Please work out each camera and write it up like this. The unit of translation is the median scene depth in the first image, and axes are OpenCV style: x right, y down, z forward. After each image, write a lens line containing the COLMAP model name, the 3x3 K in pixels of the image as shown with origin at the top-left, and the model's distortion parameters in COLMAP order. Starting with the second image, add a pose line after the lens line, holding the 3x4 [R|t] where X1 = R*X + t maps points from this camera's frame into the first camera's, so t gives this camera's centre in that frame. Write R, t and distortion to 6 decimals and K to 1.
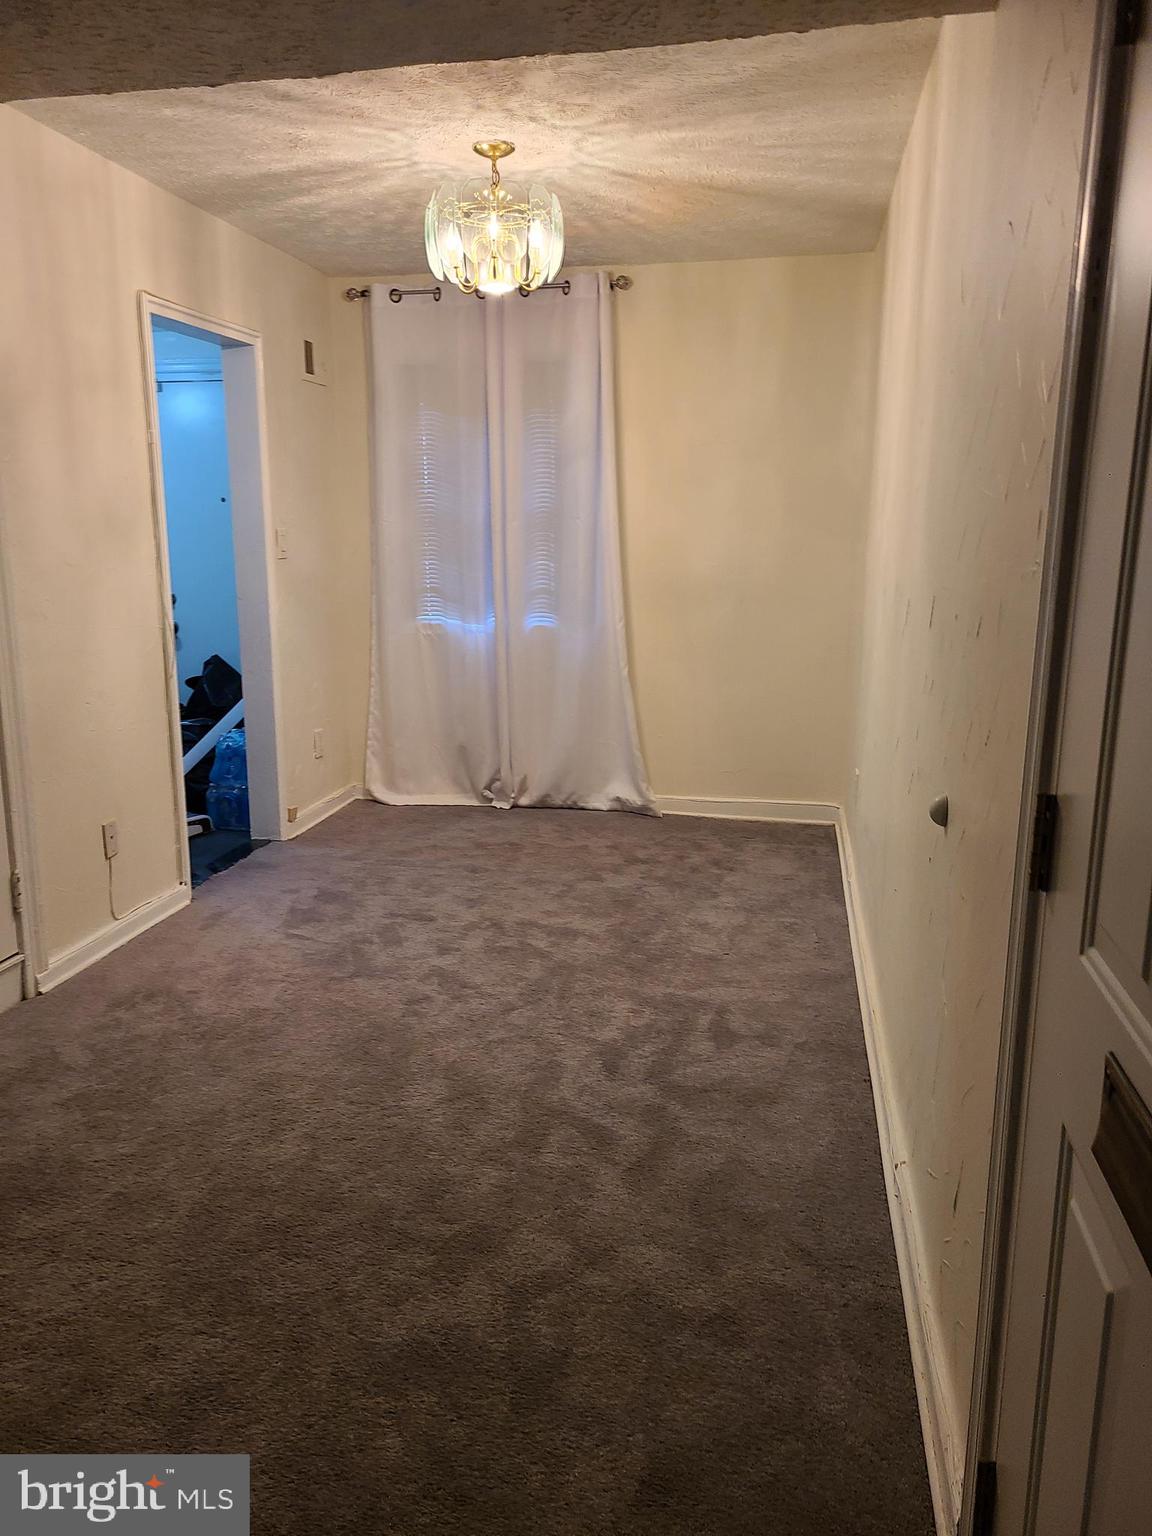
lens RADIAL K [[1160.2, 0, 565.0], [0, 1160.2, 769.6], [0, 0, 1]] dist [0.043040, -0.025826]
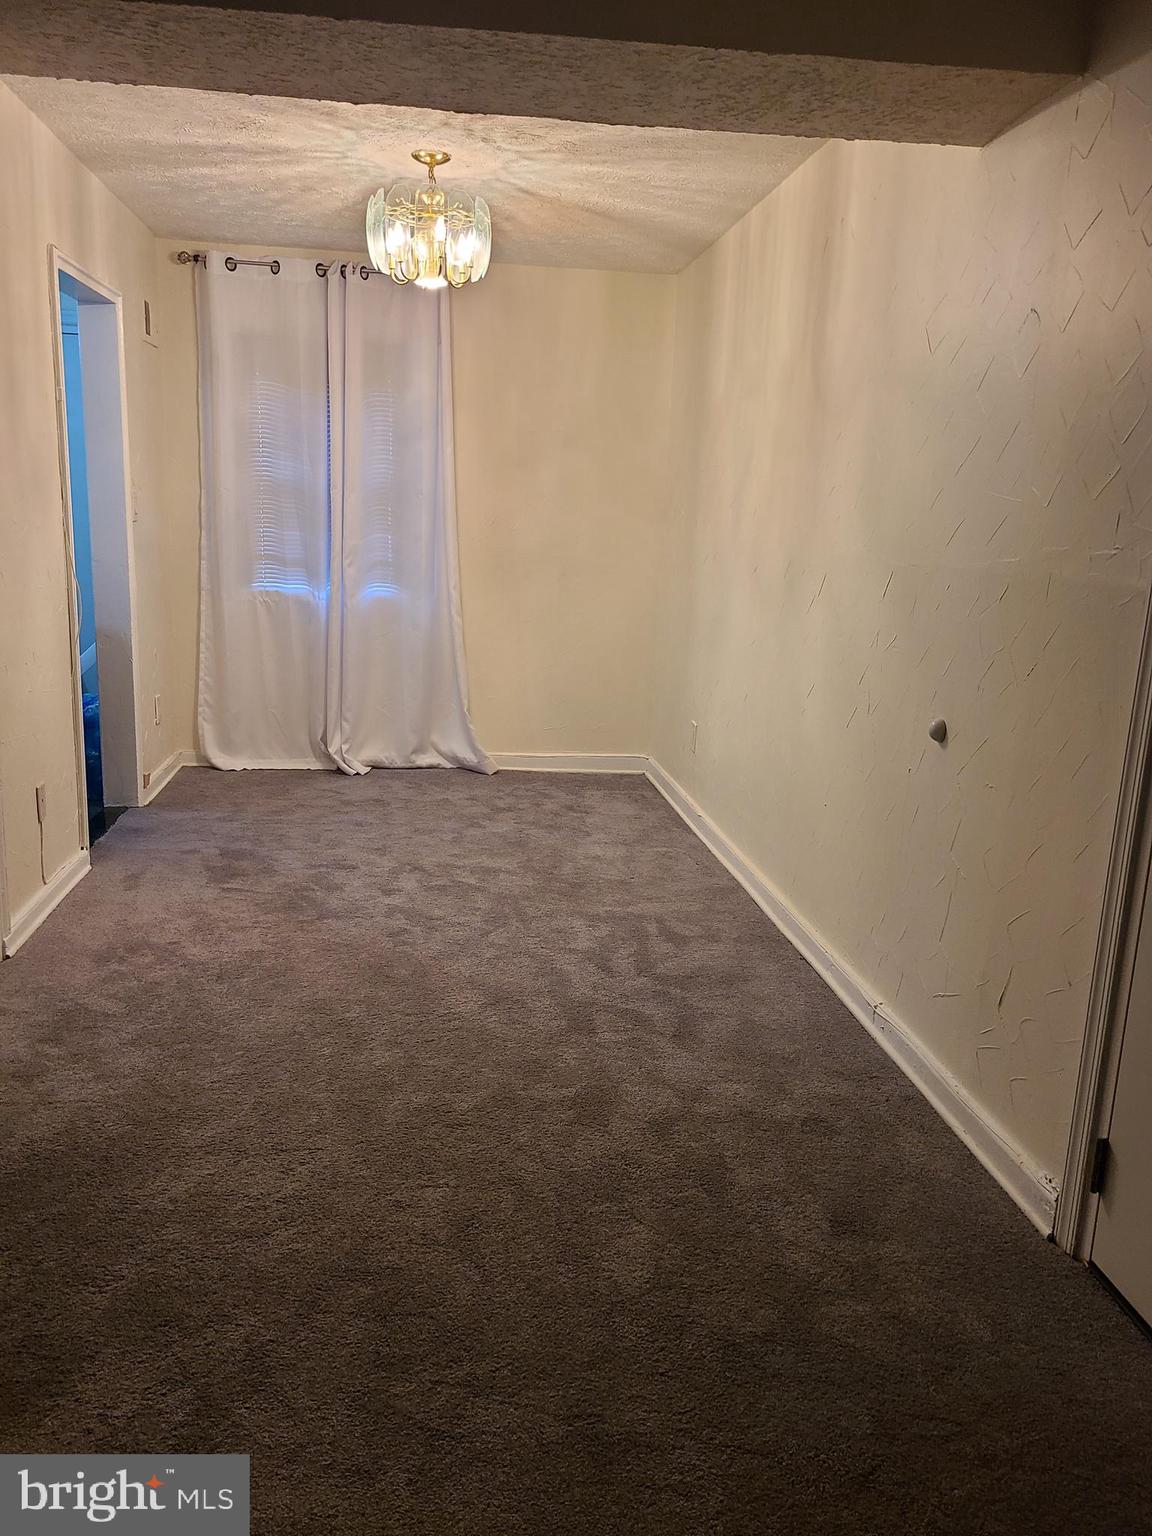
lens RADIAL K [[1160.2, 0, 577.0], [0, 1160.2, 757.9], [0, 0, 1]] dist [0.043040, -0.025826]
pose [[0.946320, -0.029435, 0.321888, -0.293830], [0.026210, 0.999553, 0.014351, 0.020900], [-0.322167, -0.005144, 0.946669, -0.084568]]
